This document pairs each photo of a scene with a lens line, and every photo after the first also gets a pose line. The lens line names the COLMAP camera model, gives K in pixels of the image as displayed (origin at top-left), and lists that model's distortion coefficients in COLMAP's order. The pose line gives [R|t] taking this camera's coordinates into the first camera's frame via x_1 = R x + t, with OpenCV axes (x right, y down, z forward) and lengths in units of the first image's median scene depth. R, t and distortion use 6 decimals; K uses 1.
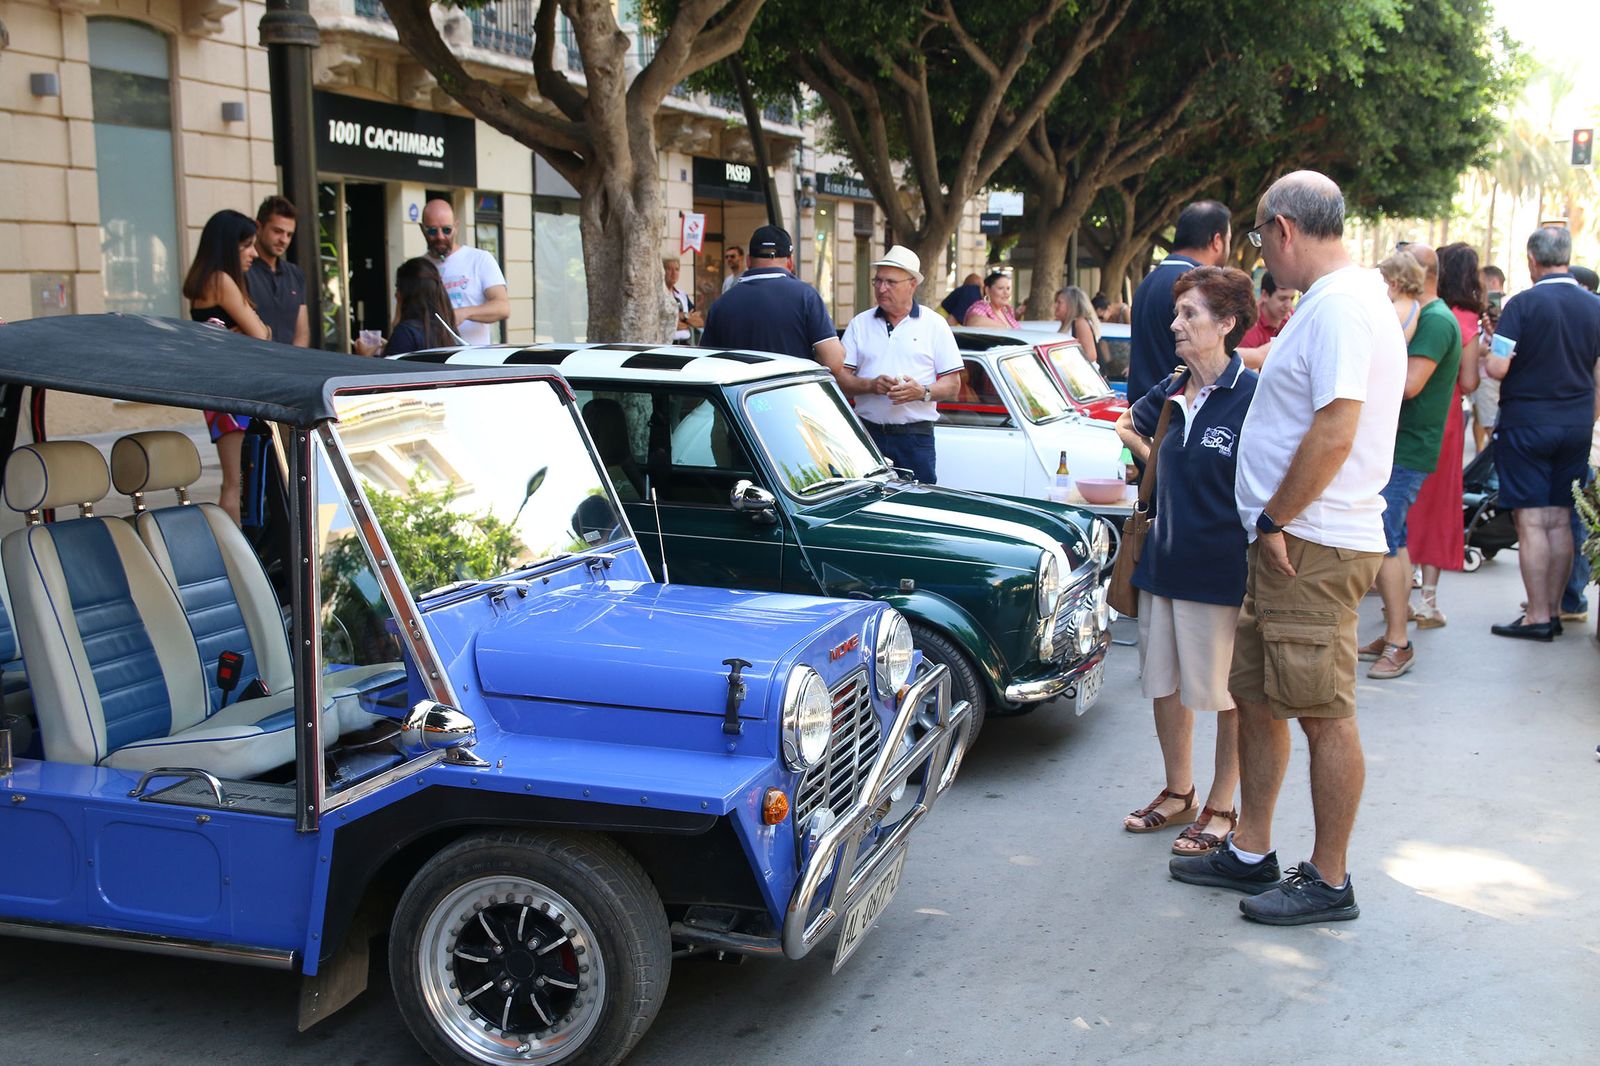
lens RADIAL K [[1868.8, 0, 802.3], [0, 1868.8, 501.4], [0, 0, 1]] dist [0.020712, 0.000000]
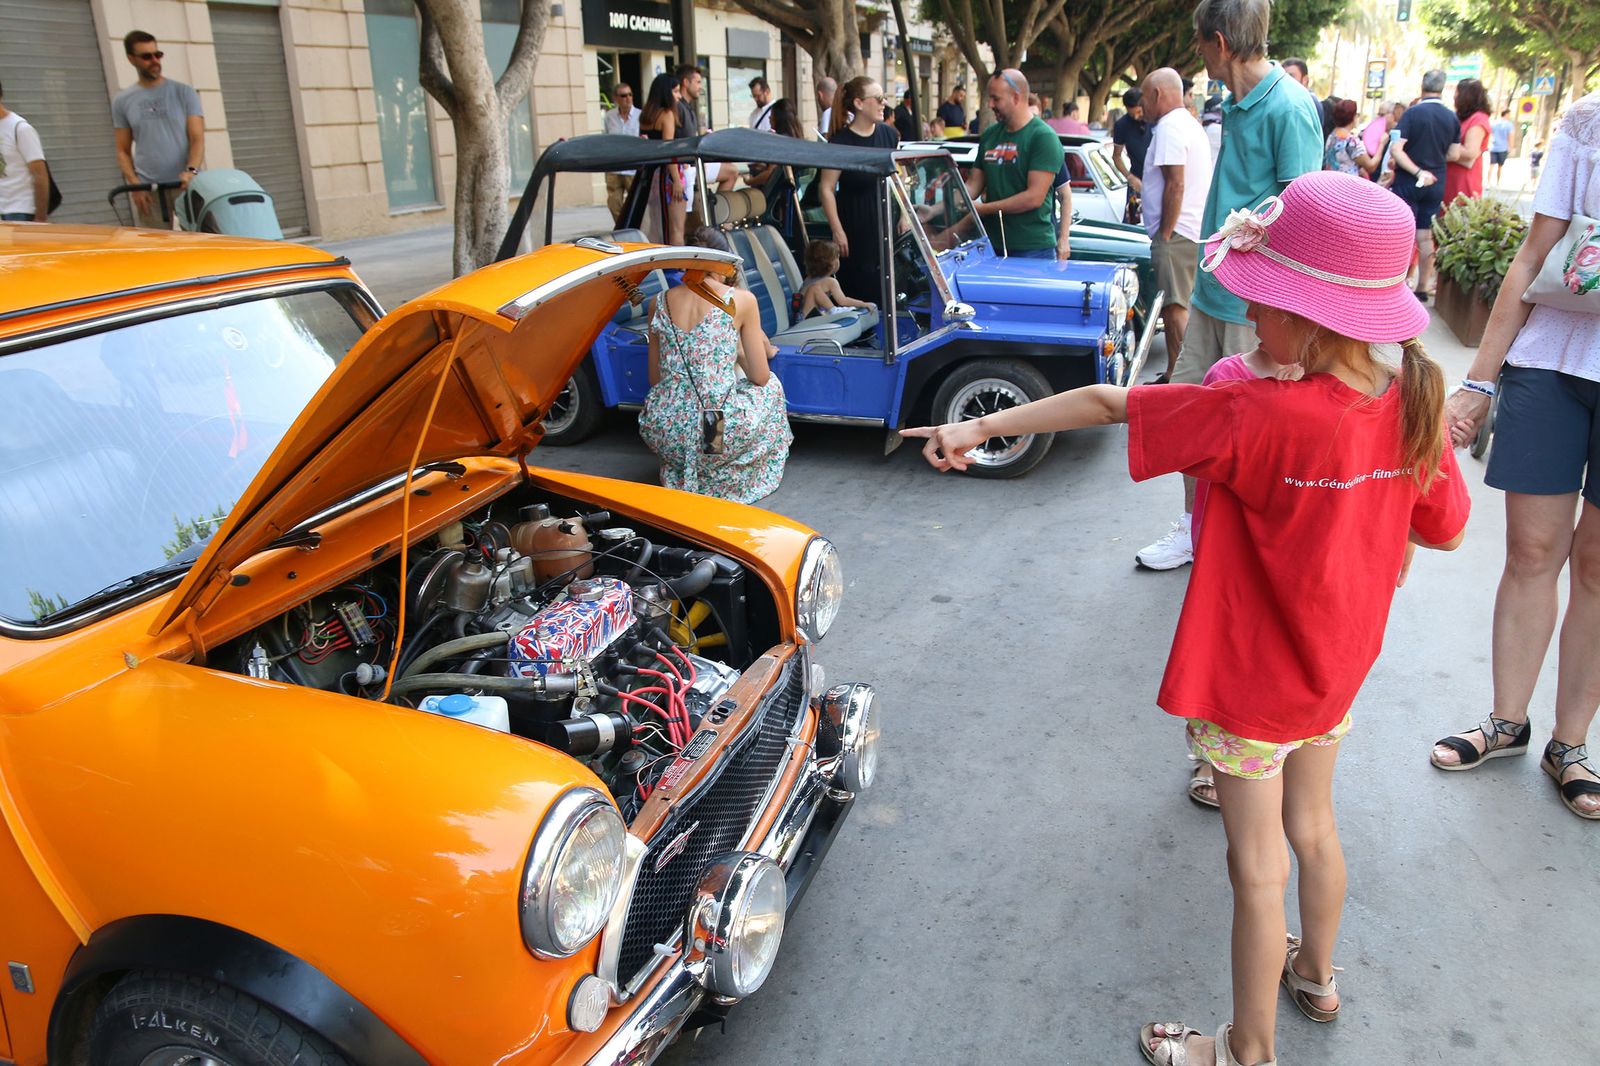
lens RADIAL K [[1240.3, 0, 799.4], [0, 1240.3, 503.6], [0, 0, 1]] dist [-0.105311, 0.063739]
pose [[0.998570, -0.012313, -0.052032, -0.049794], [0.022027, 0.981442, 0.190491, 0.009694], [0.048721, -0.191365, 0.980309, -0.077424]]
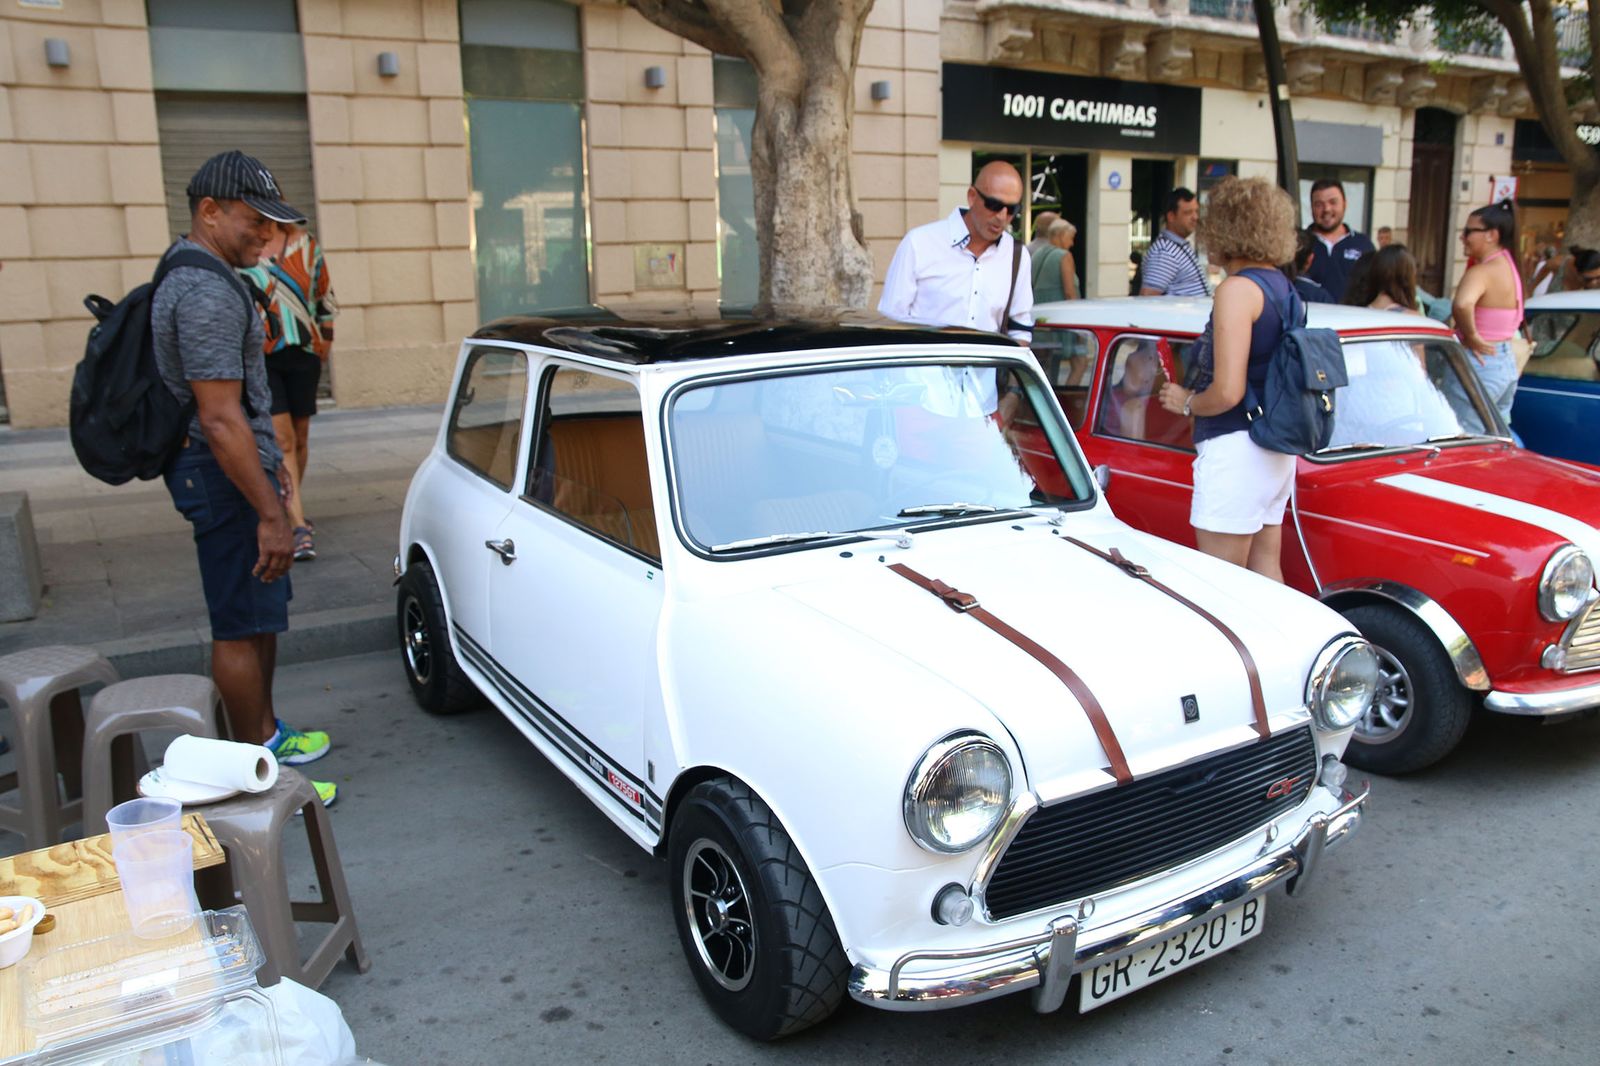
lens RADIAL K [[1240.3, 0, 796.5], [0, 1240.3, 528.2], [0, 0, 1]] dist [-0.105311, 0.063739]
pose [[0.747862, 0.126739, -0.651644, 0.157109], [-0.059707, 0.990470, 0.124115, -0.042086], [0.661164, -0.053913, 0.748302, 0.425419]]
